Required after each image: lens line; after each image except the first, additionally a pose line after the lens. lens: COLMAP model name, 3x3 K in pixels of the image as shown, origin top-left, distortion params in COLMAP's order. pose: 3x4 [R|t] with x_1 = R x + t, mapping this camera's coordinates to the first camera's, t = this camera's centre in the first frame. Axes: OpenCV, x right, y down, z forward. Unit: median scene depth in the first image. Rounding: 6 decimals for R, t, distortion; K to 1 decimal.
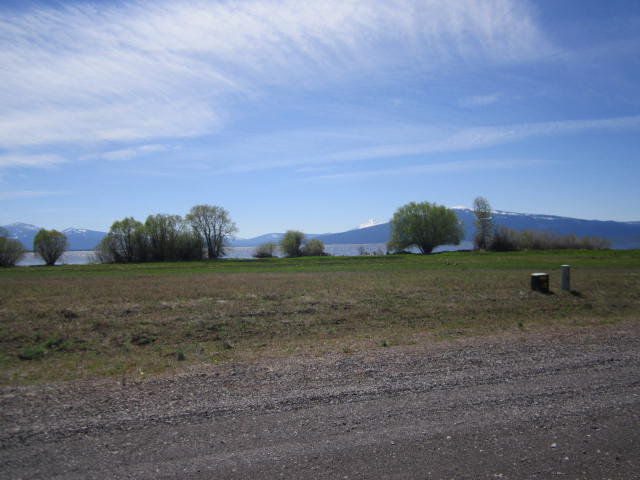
lens RADIAL K [[555.0, 0, 316.4], [0, 555.0, 256.1], [0, 0, 1]] dist [-0.027122, 0.010442]
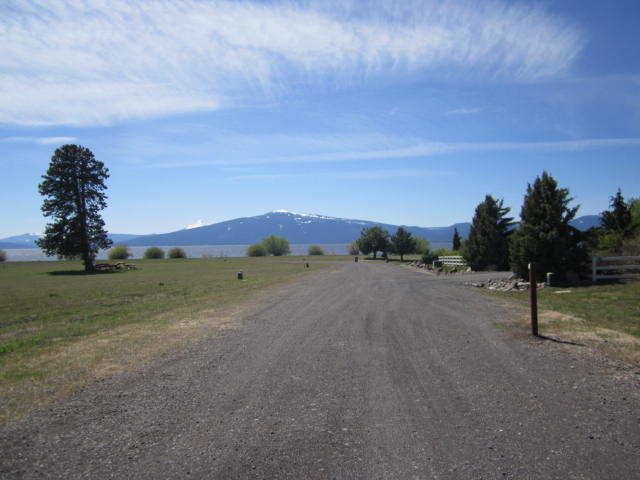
lens RADIAL K [[555.0, 0, 320.0], [0, 555.0, 240.8], [0, 0, 1]] dist [-0.027122, 0.010442]
pose [[0.914706, 0.010604, 0.403981, -0.655399], [0.003357, 0.999422, -0.033834, 0.030902], [-0.404106, 0.032304, 0.914141, 0.049540]]
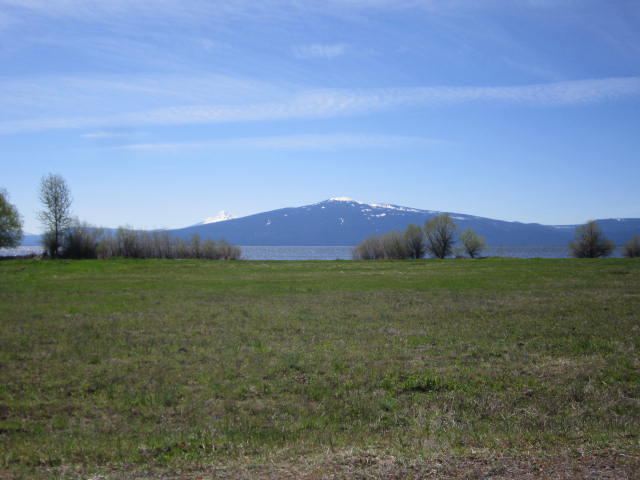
lens RADIAL K [[775.8, 0, 317.7], [0, 775.8, 239.5], [0, 0, 1]] dist [-0.024534, 0.000000]
pose [[0.979903, 0.027233, 0.197609, 0.153270], [-0.021268, 0.999254, -0.032244, -0.002737], [-0.198339, 0.027393, 0.979751, 0.021699]]
